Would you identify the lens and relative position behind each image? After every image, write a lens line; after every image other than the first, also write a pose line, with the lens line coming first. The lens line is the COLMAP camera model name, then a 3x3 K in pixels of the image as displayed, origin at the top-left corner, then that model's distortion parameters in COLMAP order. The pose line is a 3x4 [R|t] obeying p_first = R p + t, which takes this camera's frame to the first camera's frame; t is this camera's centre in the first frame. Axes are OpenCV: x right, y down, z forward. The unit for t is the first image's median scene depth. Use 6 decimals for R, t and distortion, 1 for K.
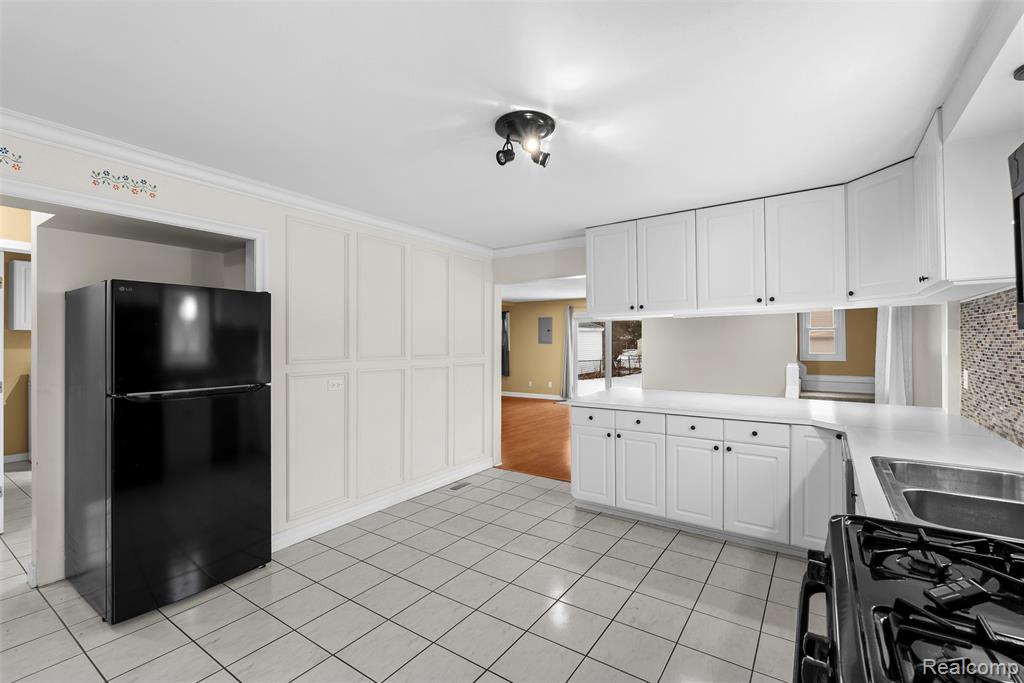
lens RADIAL K [[452.8, 0, 514.0], [0, 452.8, 342.9], [0, 0, 1]] dist [-0.001011, -0.000032]
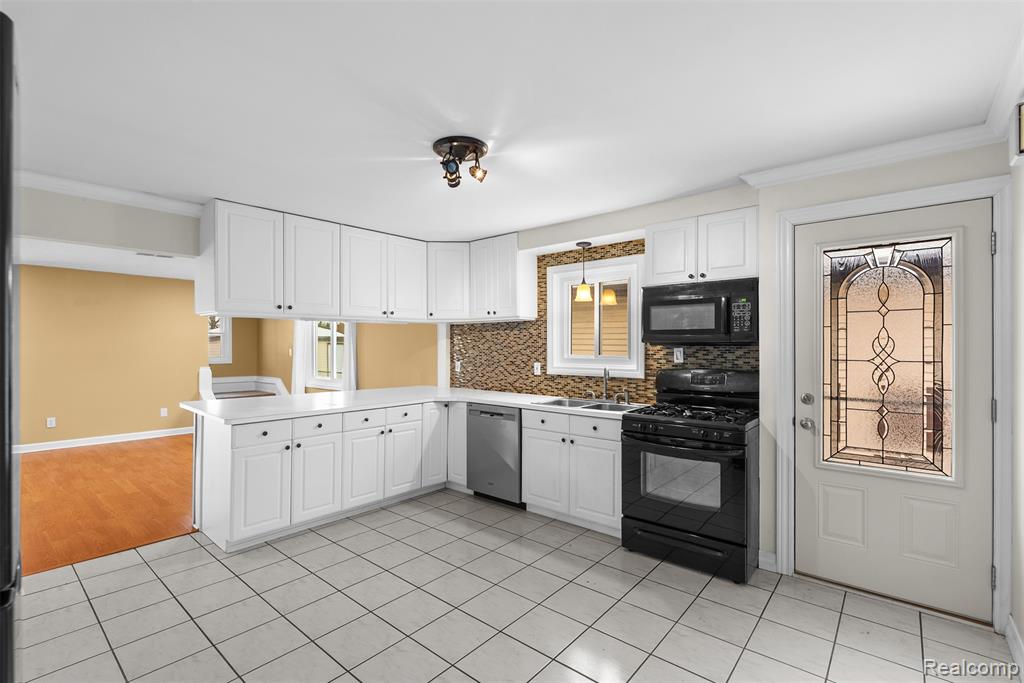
lens RADIAL K [[457.8, 0, 514.8], [0, 457.8, 347.8], [0, 0, 1]] dist [-0.001315, 0.000011]
pose [[0.101060, 0.002597, 0.994877, -0.683111], [-0.003176, 0.999992, -0.002288, 0.005879], [-0.994875, -0.002928, 0.101067, 0.481494]]
